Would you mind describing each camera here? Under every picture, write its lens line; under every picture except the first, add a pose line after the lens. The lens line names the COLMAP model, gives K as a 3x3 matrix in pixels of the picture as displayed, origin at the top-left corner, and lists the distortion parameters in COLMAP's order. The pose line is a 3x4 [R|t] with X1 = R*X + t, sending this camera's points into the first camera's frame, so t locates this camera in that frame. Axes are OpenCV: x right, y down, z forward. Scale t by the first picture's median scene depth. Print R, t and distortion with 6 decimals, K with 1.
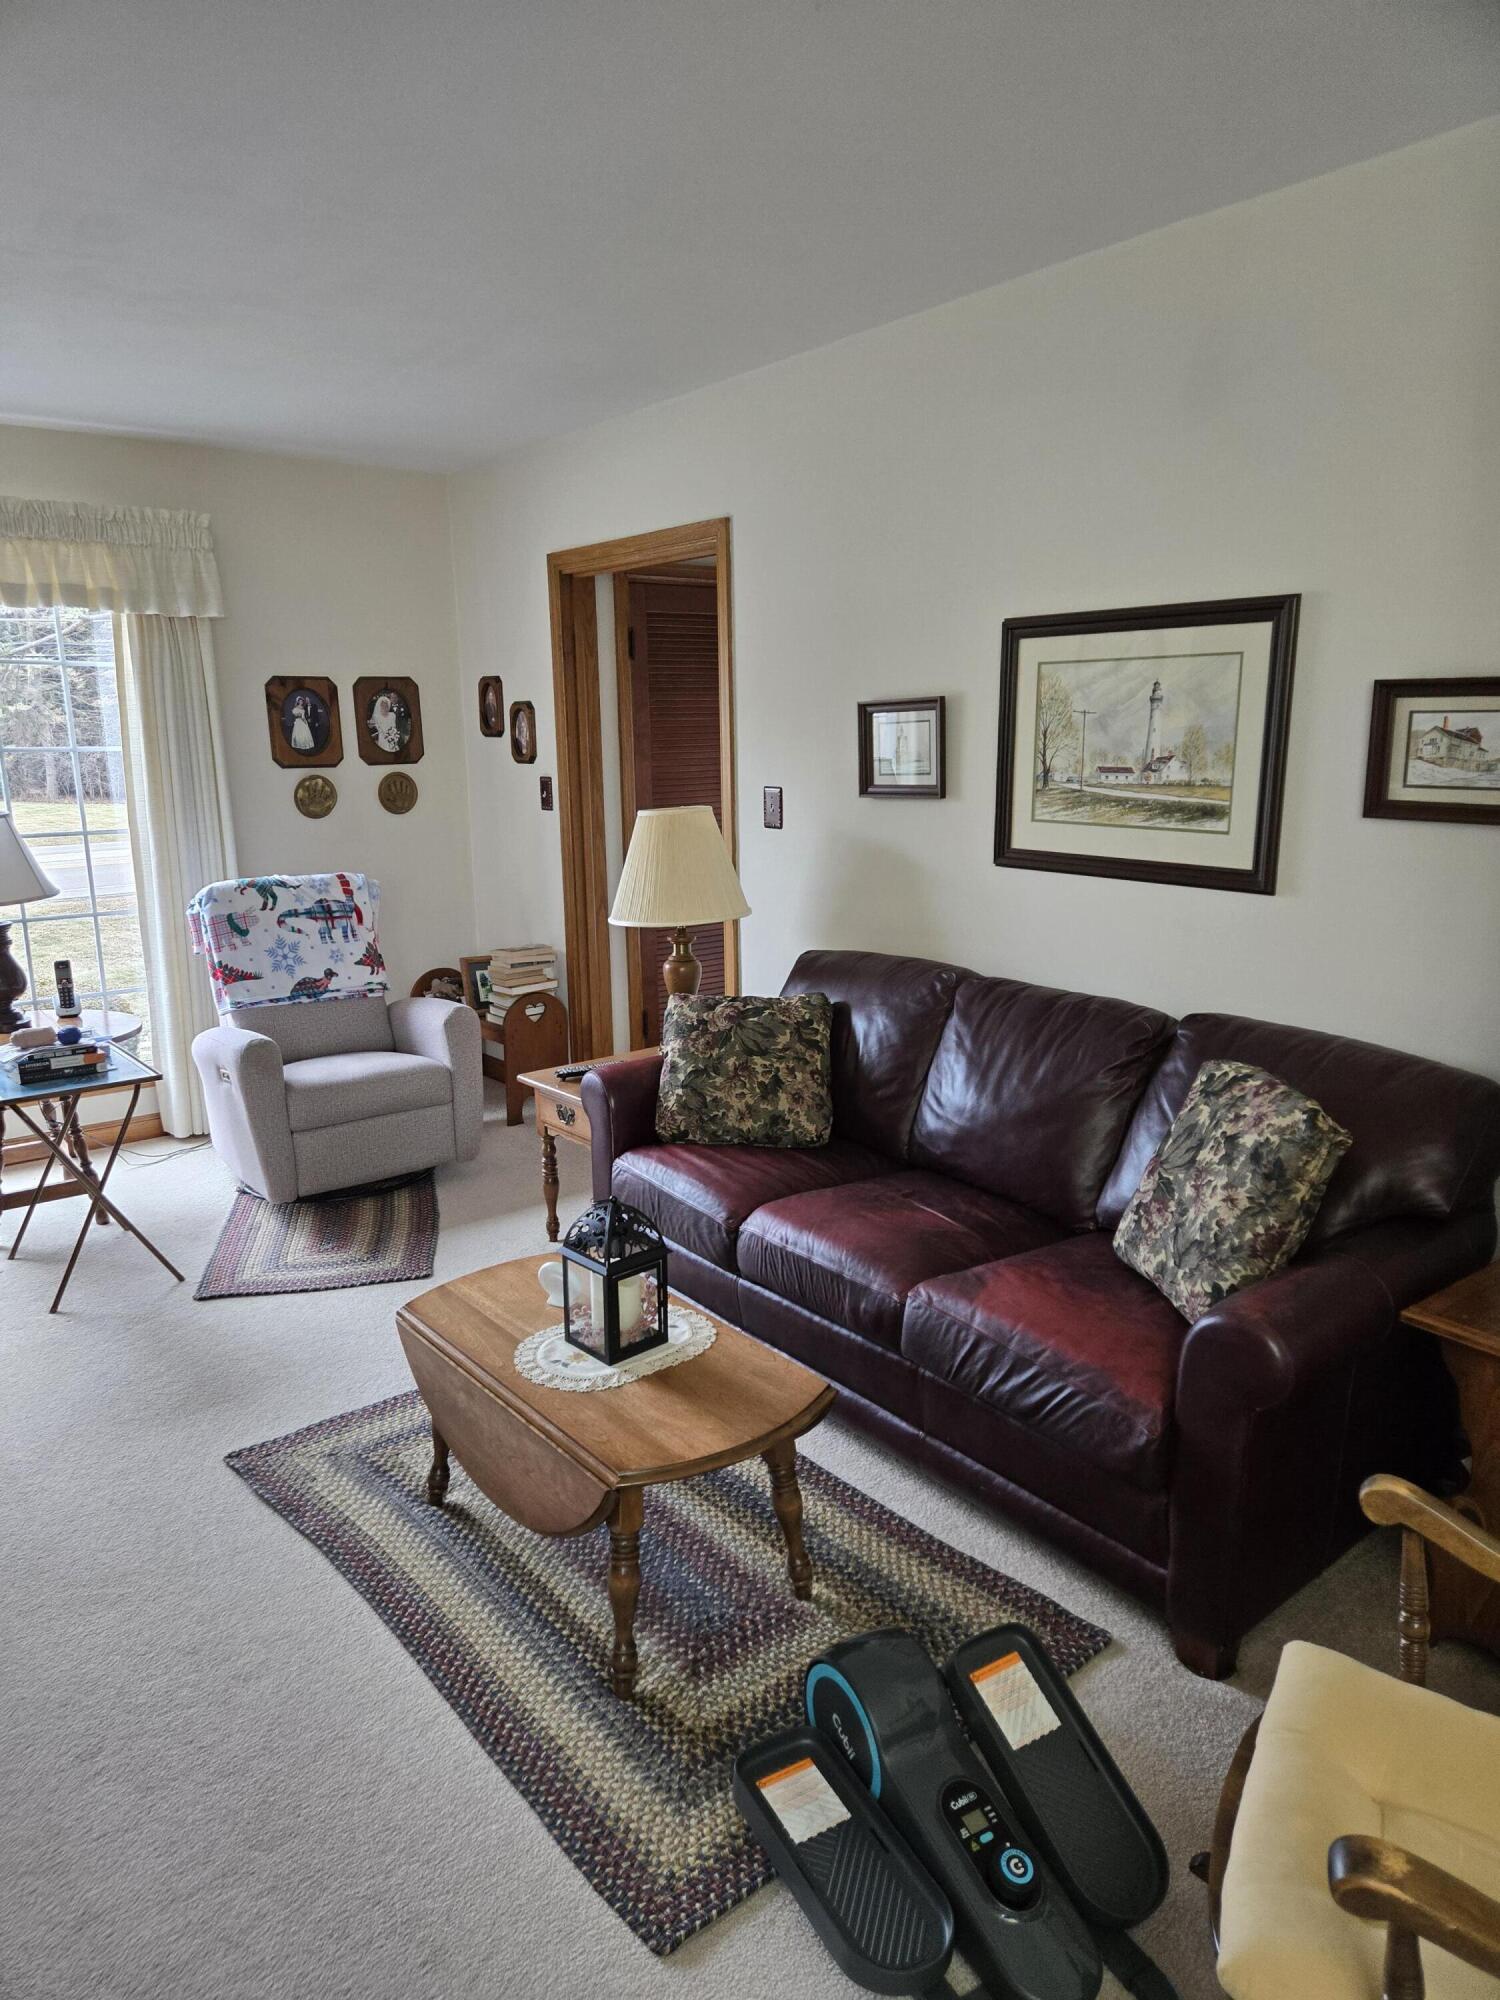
lens RADIAL K [[1343.1, 0, 749.8], [0, 1343.1, 1005.5], [0, 0, 1]] dist [0.088086, -0.075427]
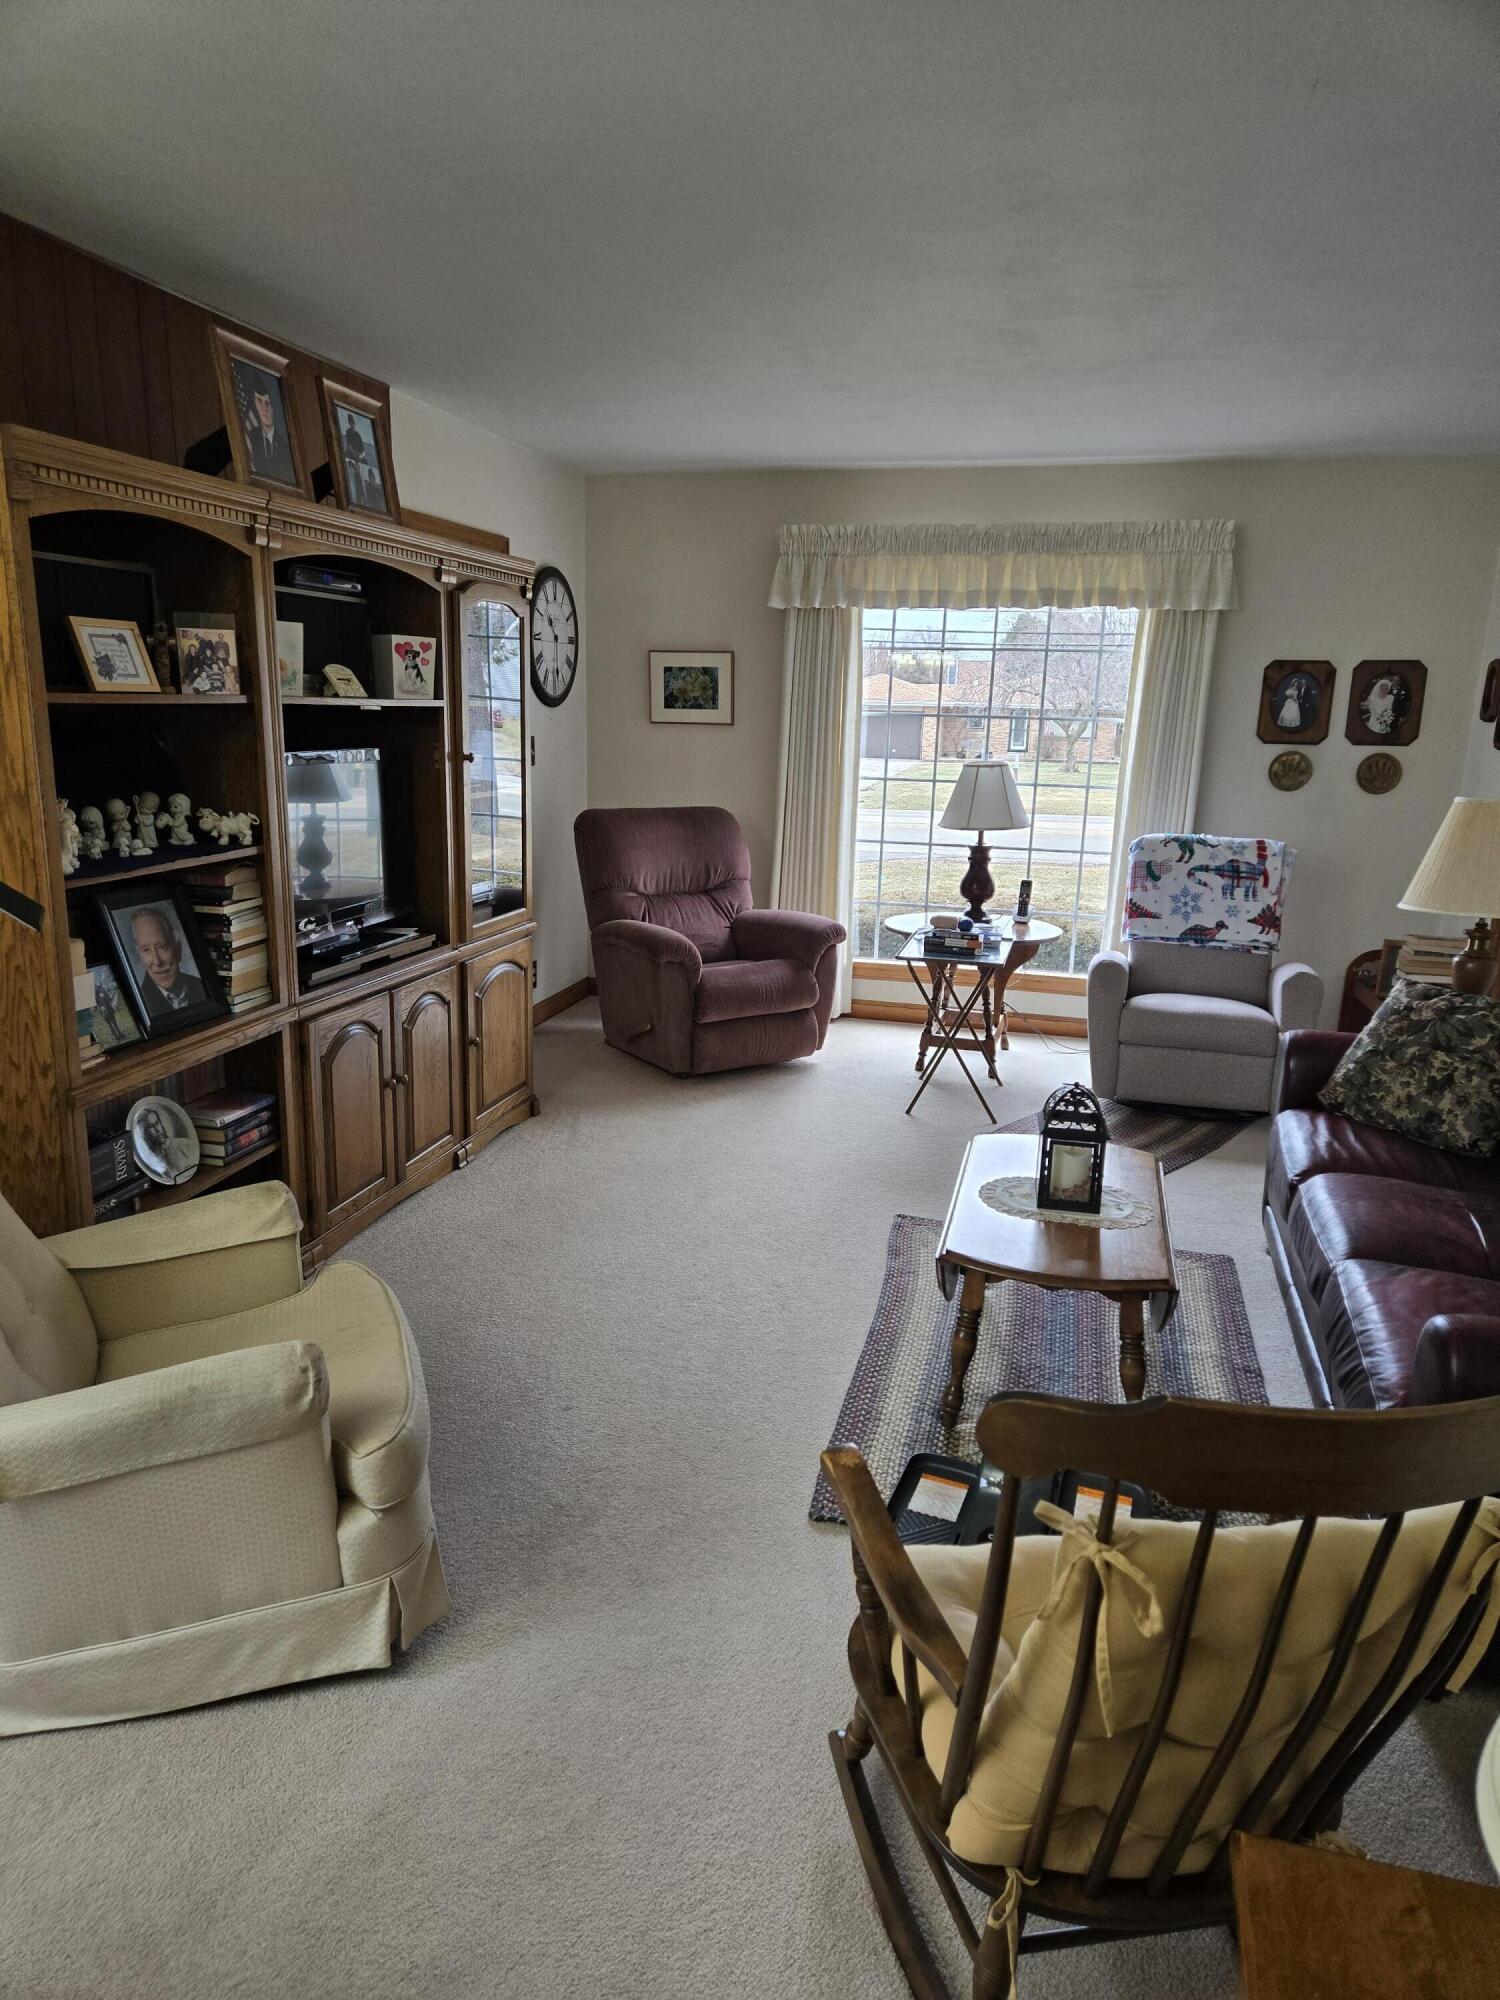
lens RADIAL K [[1343.1, 0, 729.4], [0, 1343.1, 1005.3], [0, 0, 1]] dist [0.088086, -0.075427]
pose [[0.596973, 0.209315, -0.774475, 0.338896], [-0.200935, 0.973605, 0.108251, 0.001083], [0.776691, 0.090996, 0.623274, -0.015577]]
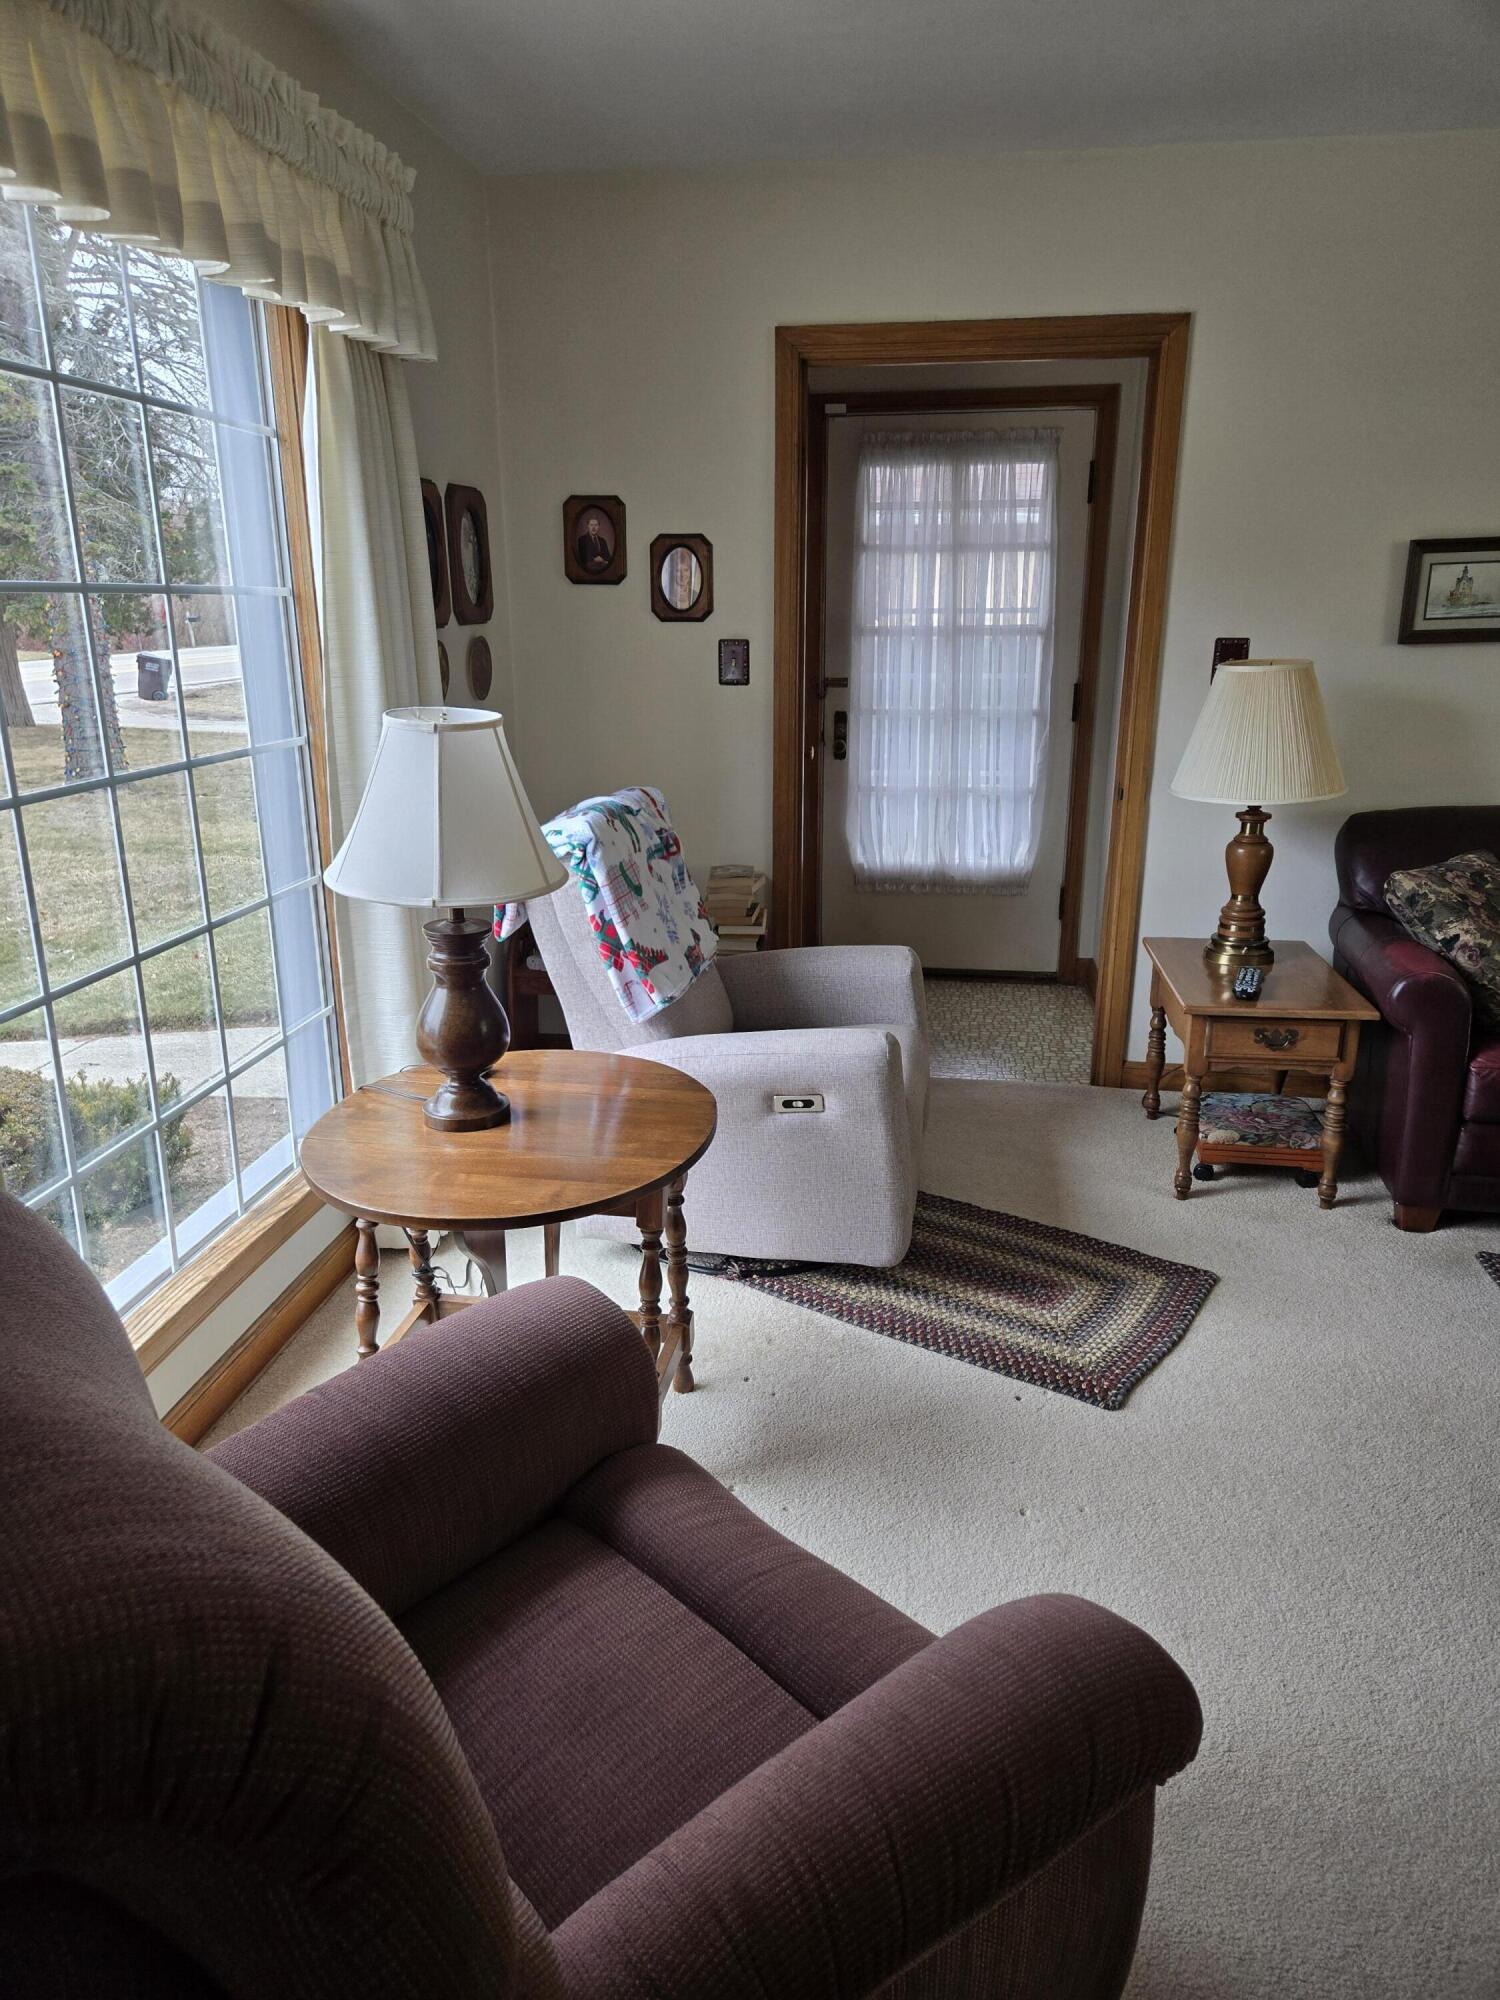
lens RADIAL K [[1343.1, 0, 751.2], [0, 1343.1, 994.2], [0, 0, 1]] dist [0.088086, -0.075427]
pose [[0.720289, -0.194140, 0.665953, -0.881210], [0.130394, 0.980817, 0.144897, -0.108025], [-0.681308, -0.017531, 0.731787, 0.569006]]
